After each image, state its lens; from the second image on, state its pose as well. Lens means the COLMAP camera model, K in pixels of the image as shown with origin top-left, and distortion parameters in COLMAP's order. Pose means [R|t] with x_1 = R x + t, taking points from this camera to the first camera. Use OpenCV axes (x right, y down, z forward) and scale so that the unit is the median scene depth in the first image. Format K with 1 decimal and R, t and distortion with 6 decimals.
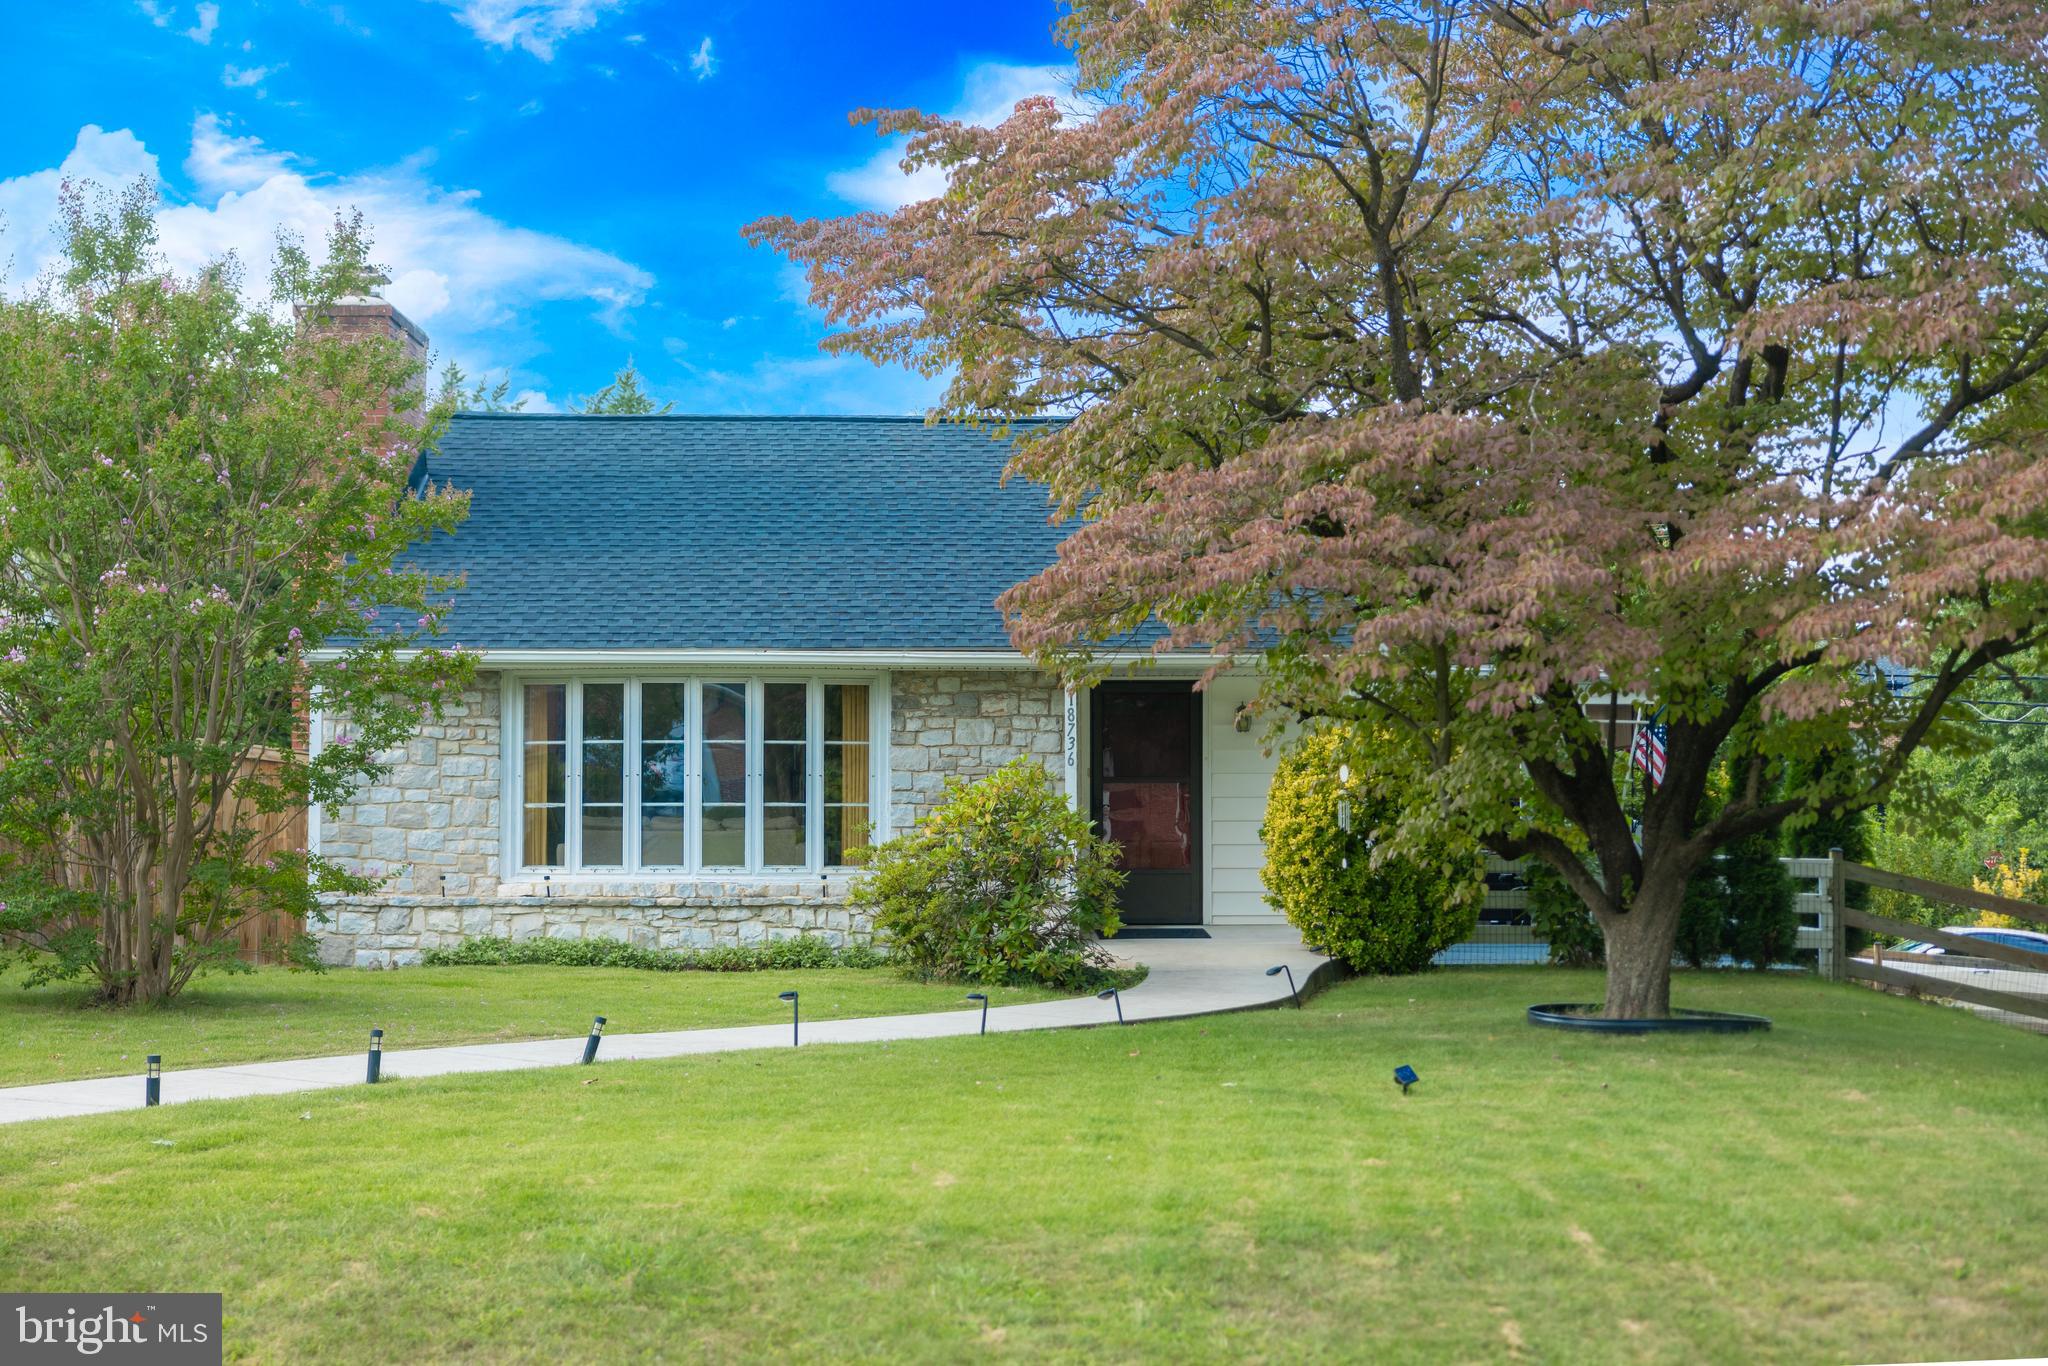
lens RADIAL K [[3117.9, 0, 1022.0], [0, 3117.9, 686.1], [0, 0, 1]] dist [0.037689, 0.000000]
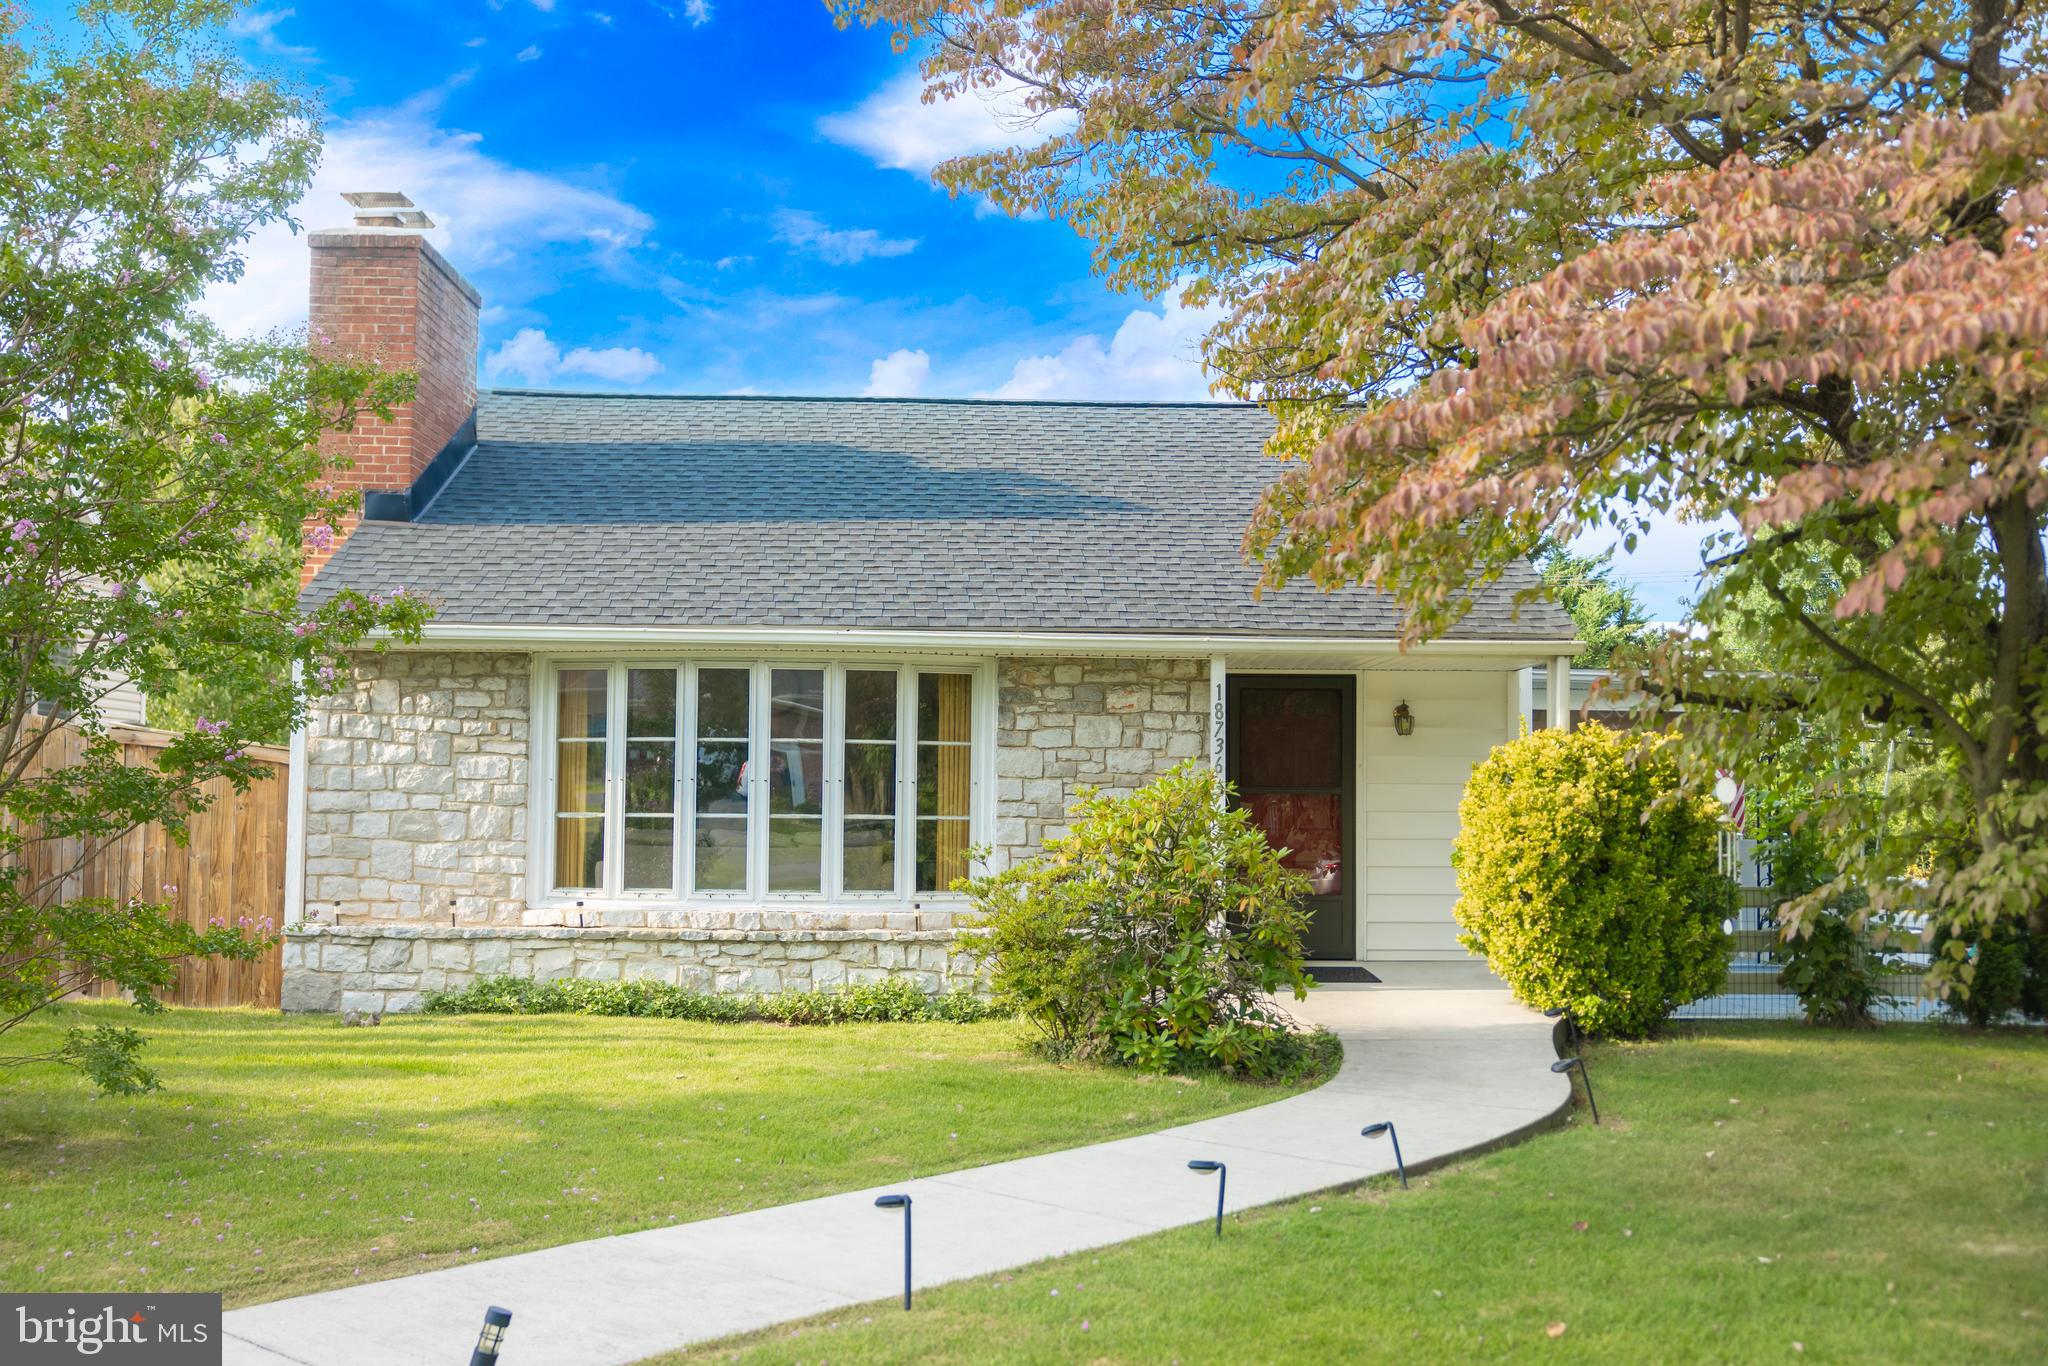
lens RADIAL K [[2066.6, 0, 1026.4], [0, 2066.6, 691.4], [0, 0, 1]] dist [0.013014, 0.000000]
pose [[0.999933, 0.009022, 0.007257, -0.039098], [-0.008928, 0.999877, -0.012868, 0.011390], [-0.007372, 0.012802, 0.999891, 0.454734]]
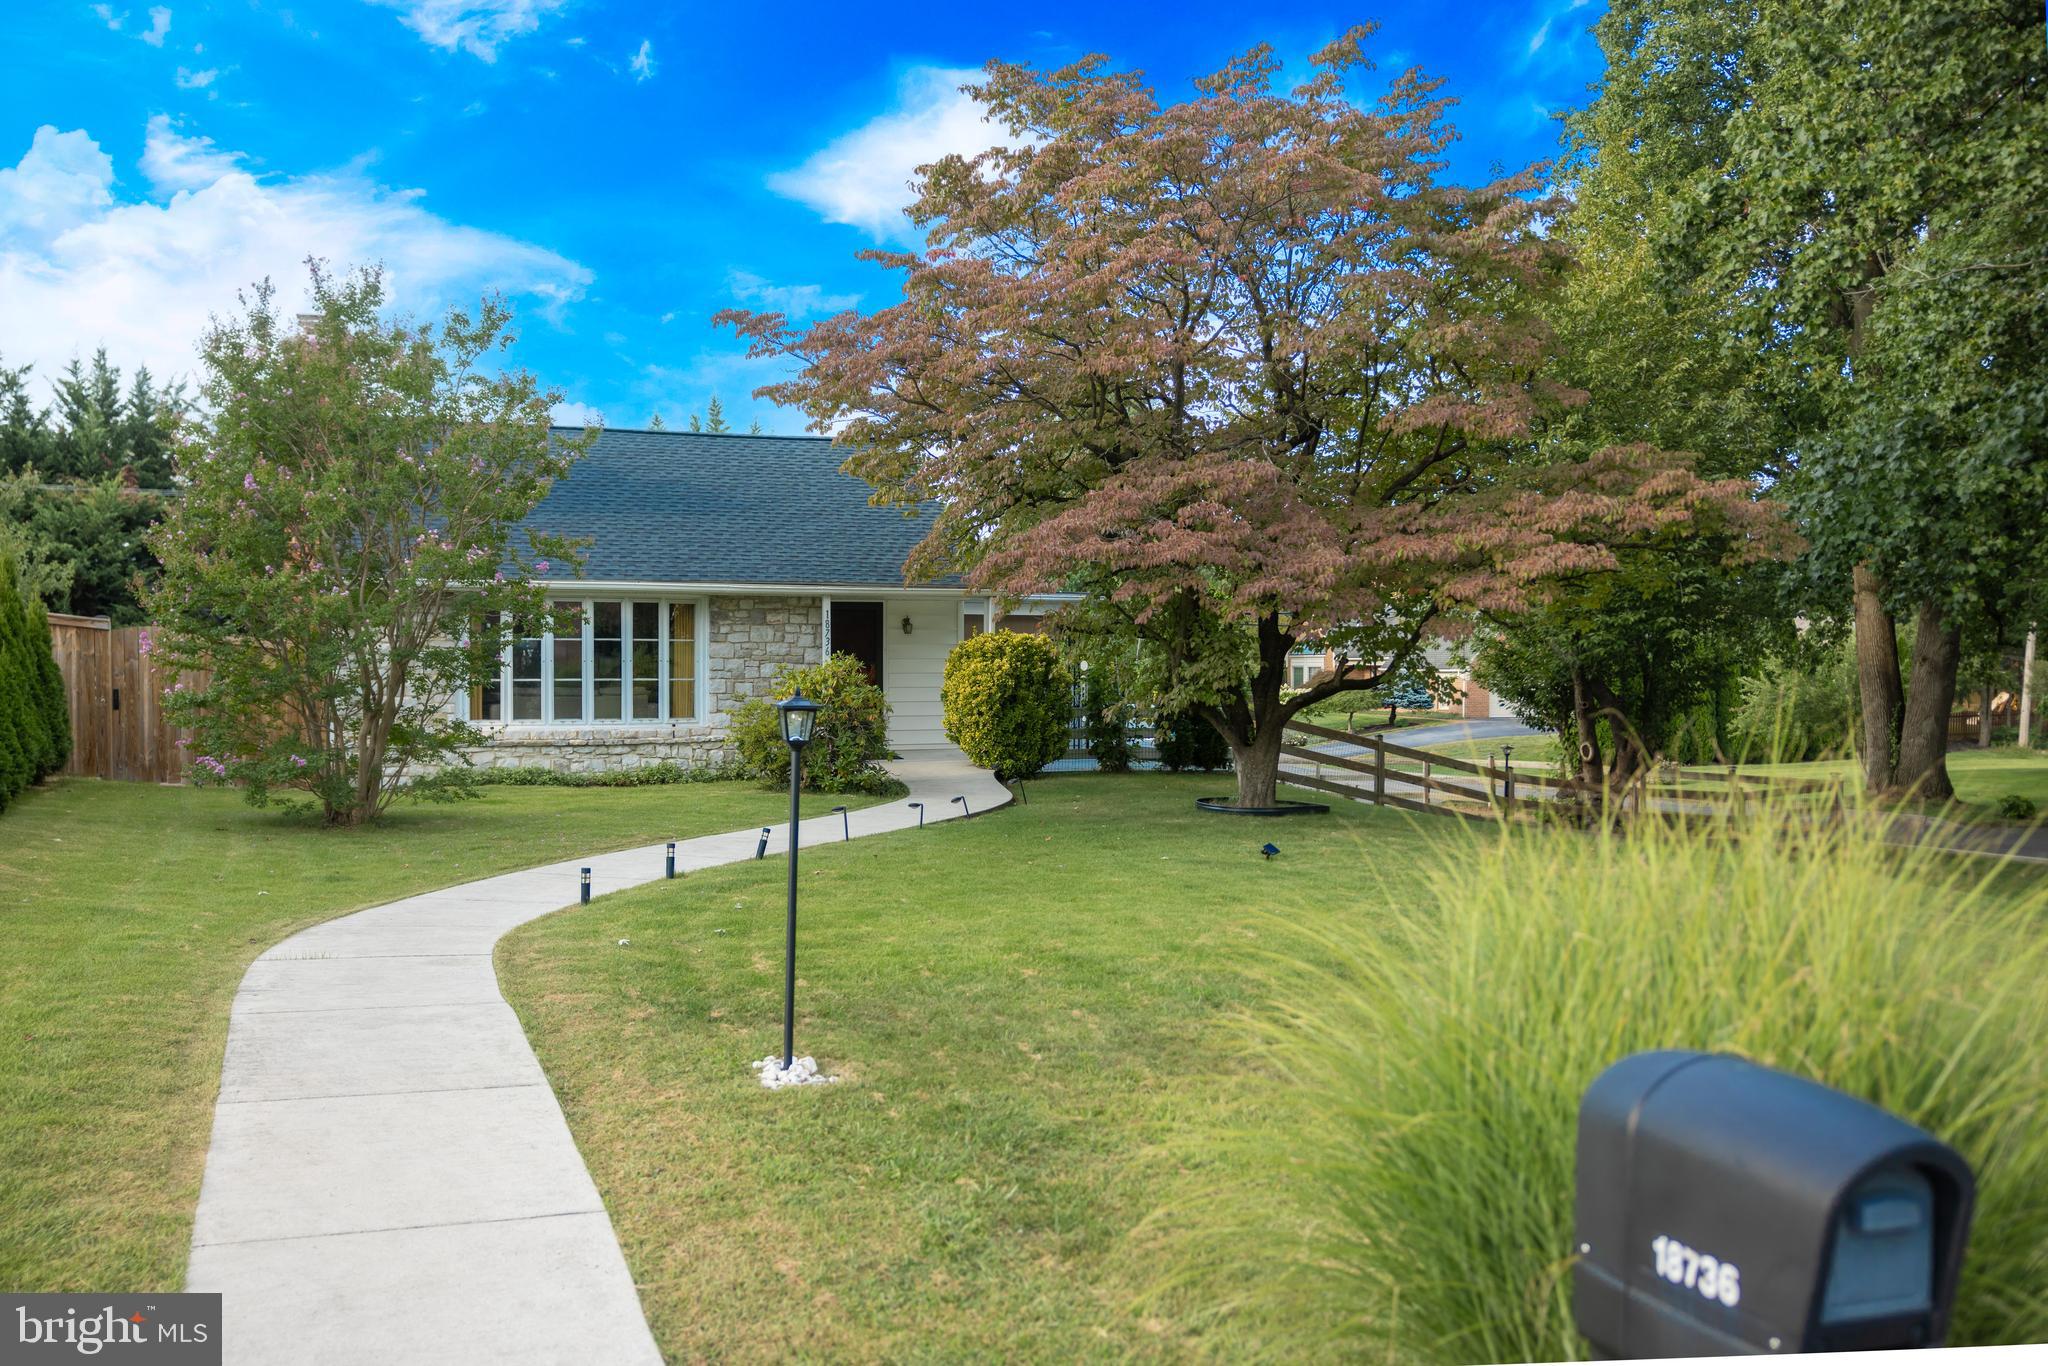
lens RADIAL K [[1851.0, 0, 1022.1], [0, 1851.0, 678.0], [0, 0, 1]] dist [-0.011243, -0.001985]
pose [[0.940140, -0.003210, 0.340772, -0.217456], [-0.013854, 0.998769, 0.047628, -0.010019], [-0.340506, -0.049498, 0.938939, 0.058573]]
